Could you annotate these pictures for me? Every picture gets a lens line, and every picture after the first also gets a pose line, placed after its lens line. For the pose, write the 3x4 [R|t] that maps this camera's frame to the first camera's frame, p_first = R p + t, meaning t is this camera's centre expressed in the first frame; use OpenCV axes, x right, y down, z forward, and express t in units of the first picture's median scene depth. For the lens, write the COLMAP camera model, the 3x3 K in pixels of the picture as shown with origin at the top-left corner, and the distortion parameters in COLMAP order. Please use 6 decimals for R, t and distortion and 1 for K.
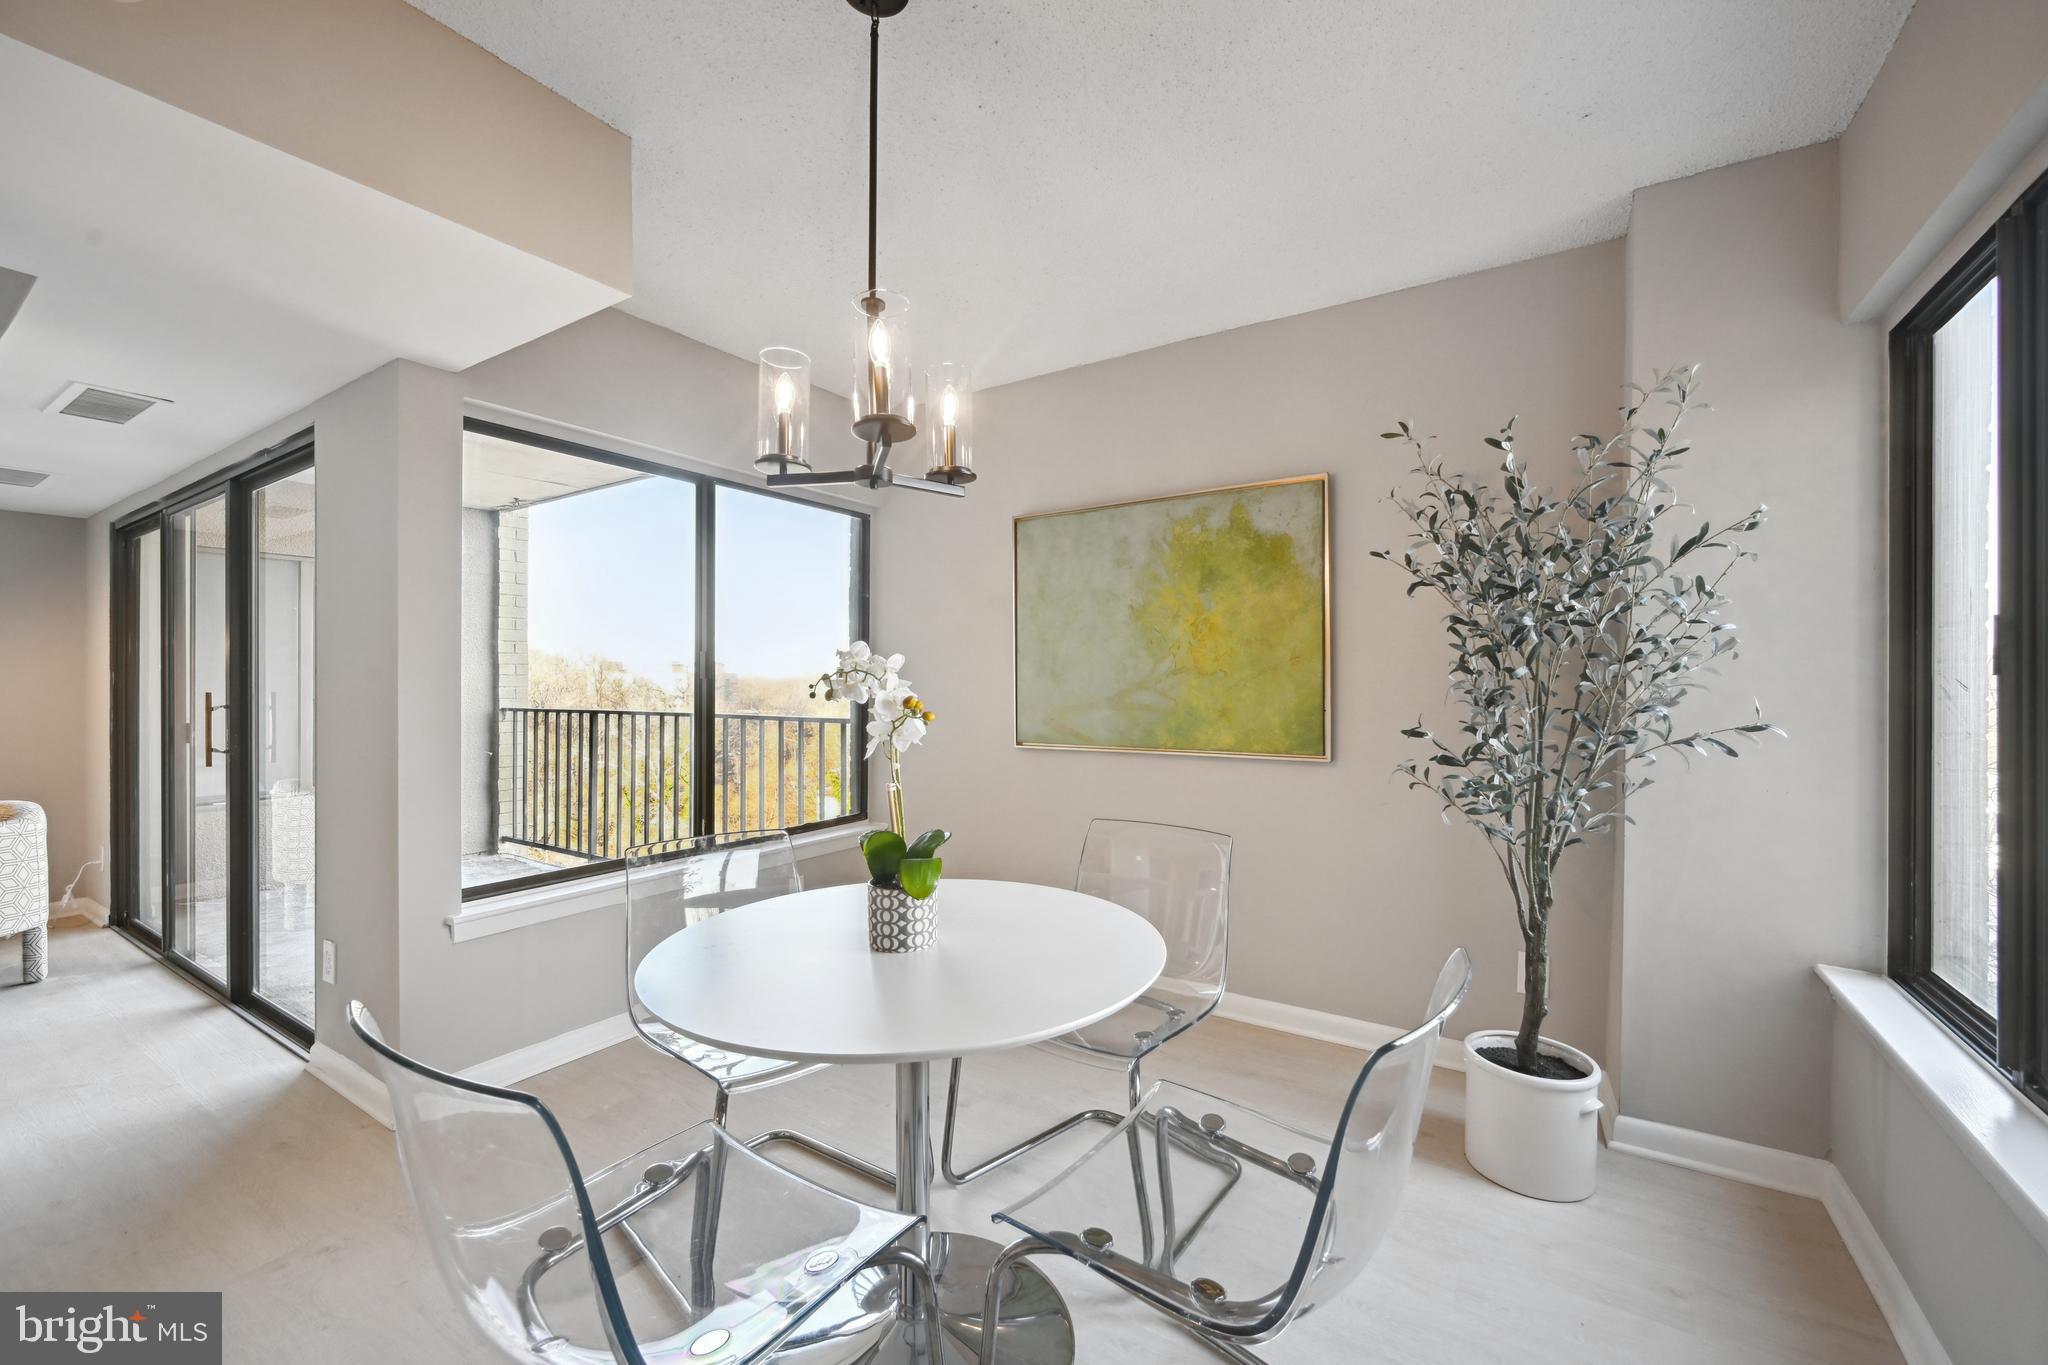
lens RADIAL K [[819.2, 0, 1029.3], [0, 819.2, 665.2], [0, 0, 1]] dist [-0.000093, 0.000081]
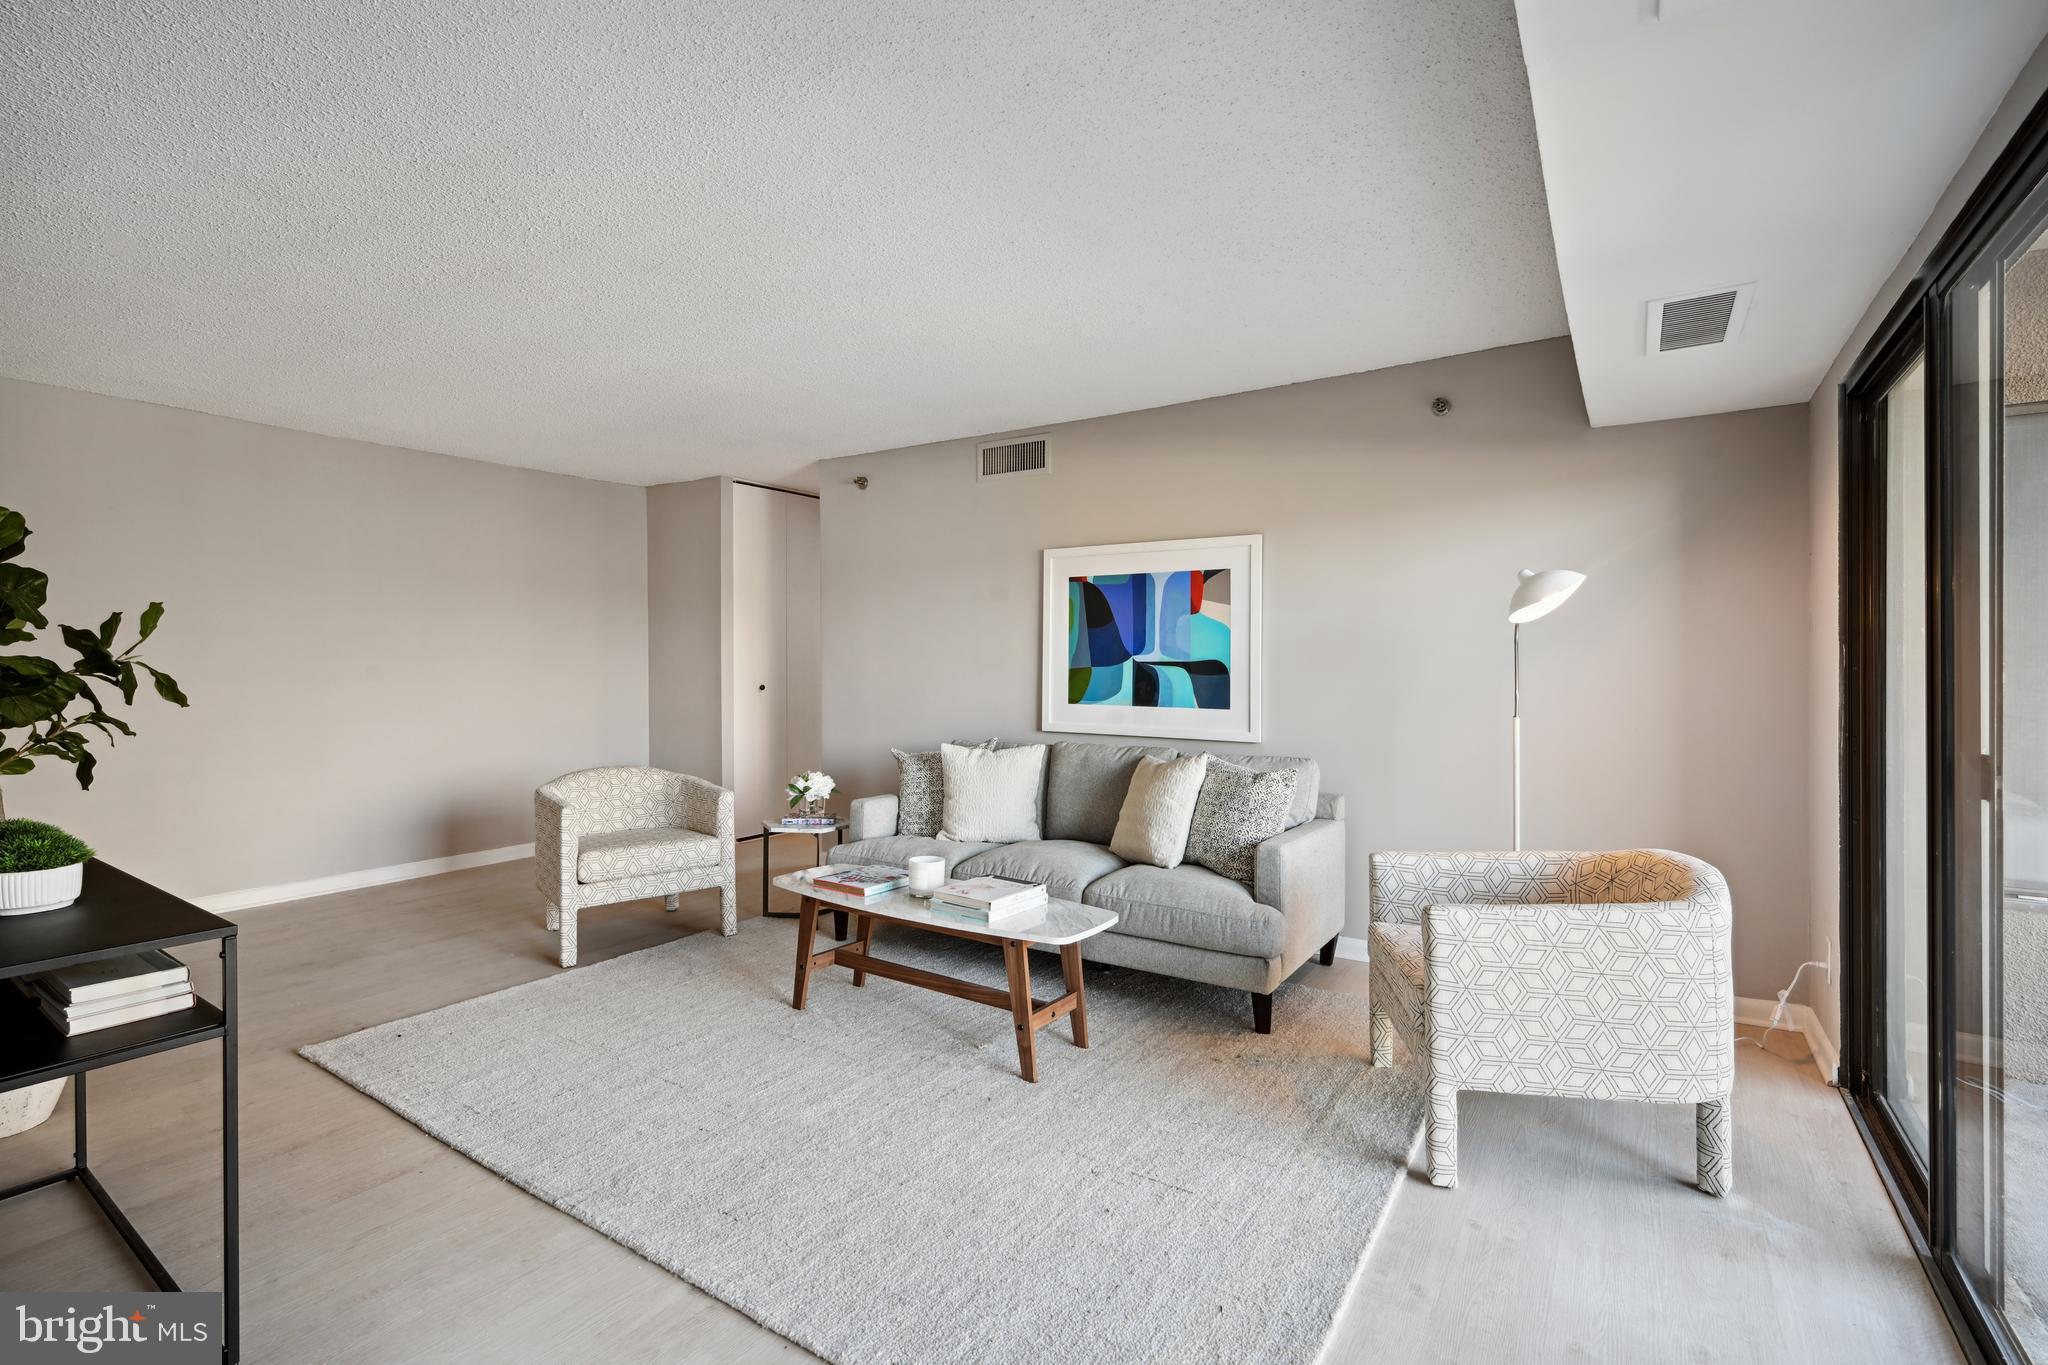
lens RADIAL K [[909.0, 0, 1024.0], [0, 909.0, 682.5], [0, 0, 1]] dist [0.000184, -0.000003]
pose [[-0.019312, 0.020835, -0.999596, -0.518353], [0.021382, 0.999563, 0.020421, 0.009892], [0.999585, -0.020979, -0.019749, 0.482208]]
